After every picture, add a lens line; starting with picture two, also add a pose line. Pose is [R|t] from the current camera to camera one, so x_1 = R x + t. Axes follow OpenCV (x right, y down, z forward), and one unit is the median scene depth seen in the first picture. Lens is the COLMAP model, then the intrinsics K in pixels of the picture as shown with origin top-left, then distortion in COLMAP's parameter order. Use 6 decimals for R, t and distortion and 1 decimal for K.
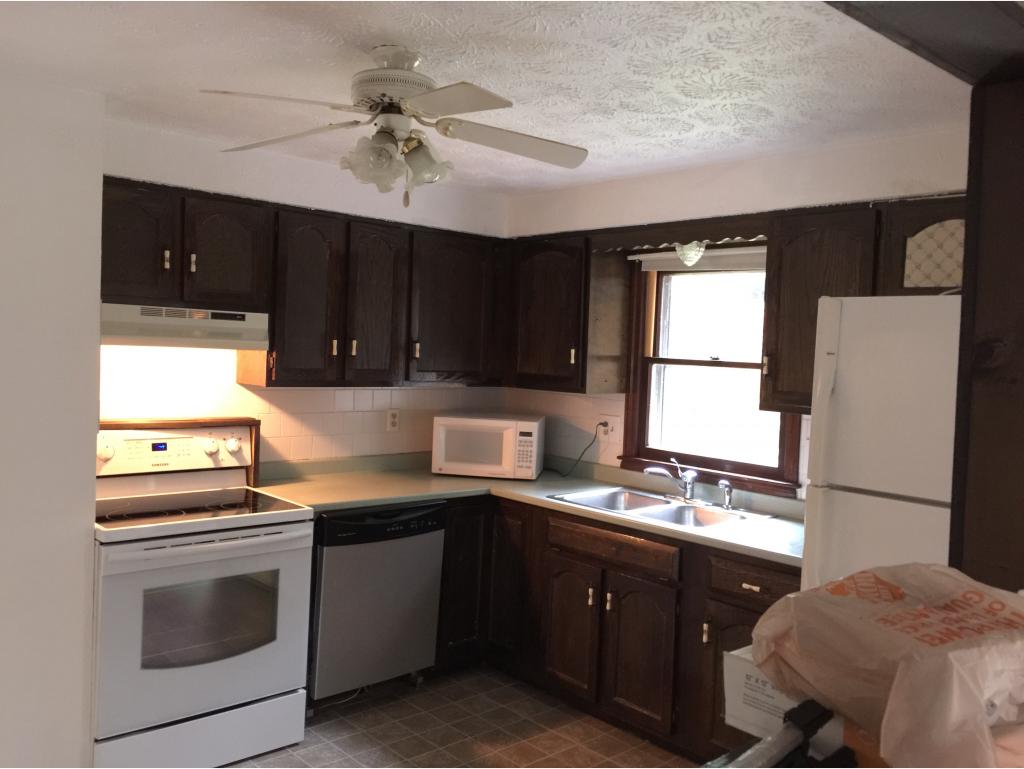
lens RADIAL K [[867.3, 0, 514.8], [0, 867.3, 381.5], [0, 0, 1]] dist [0.060431, -0.073513]
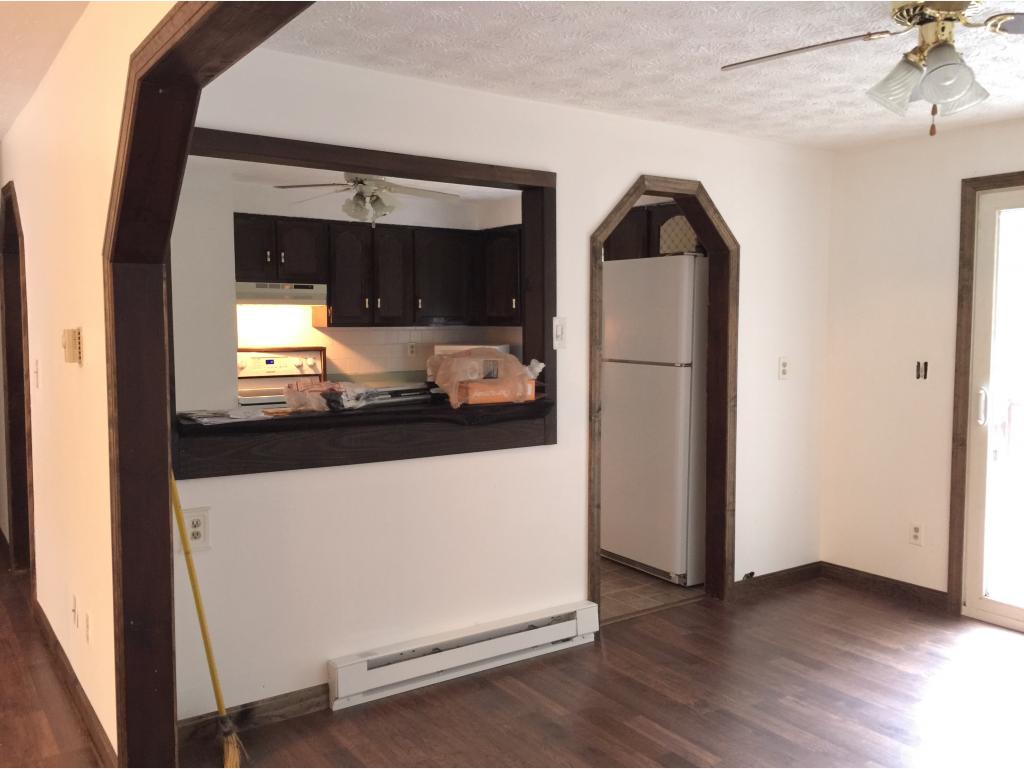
lens RADIAL K [[870.4, 0, 512.0], [0, 870.4, 384.5], [0, 0, 1]] dist [0.048557, -0.069166]
pose [[0.990734, -0.028213, -0.132856, 0.309144], [0.033153, 0.998833, 0.035120, 0.072567], [0.131710, -0.039199, 0.990513, -0.680696]]
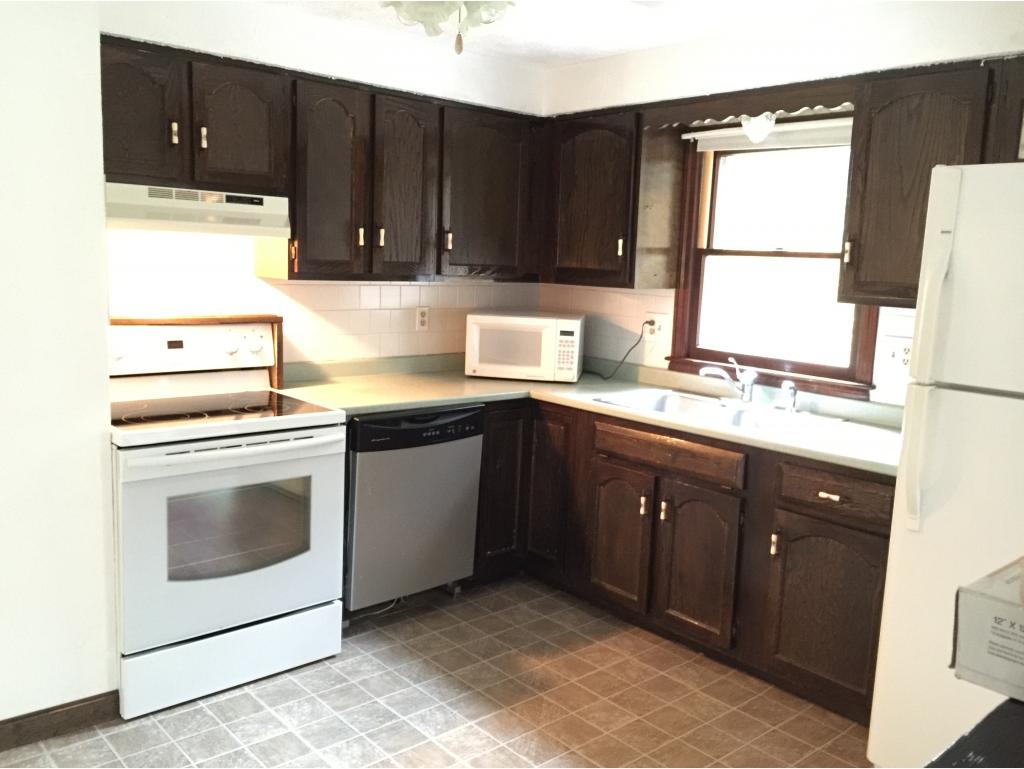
lens RADIAL K [[870.4, 0, 512.0], [0, 870.4, 384.5], [0, 0, 1]] dist [0.048557, -0.069166]
pose [[0.999947, -0.000315, -0.010298, -0.042591], [0.001423, 0.994181, 0.107717, 0.017359], [0.010204, -0.107726, 0.994128, 0.083372]]
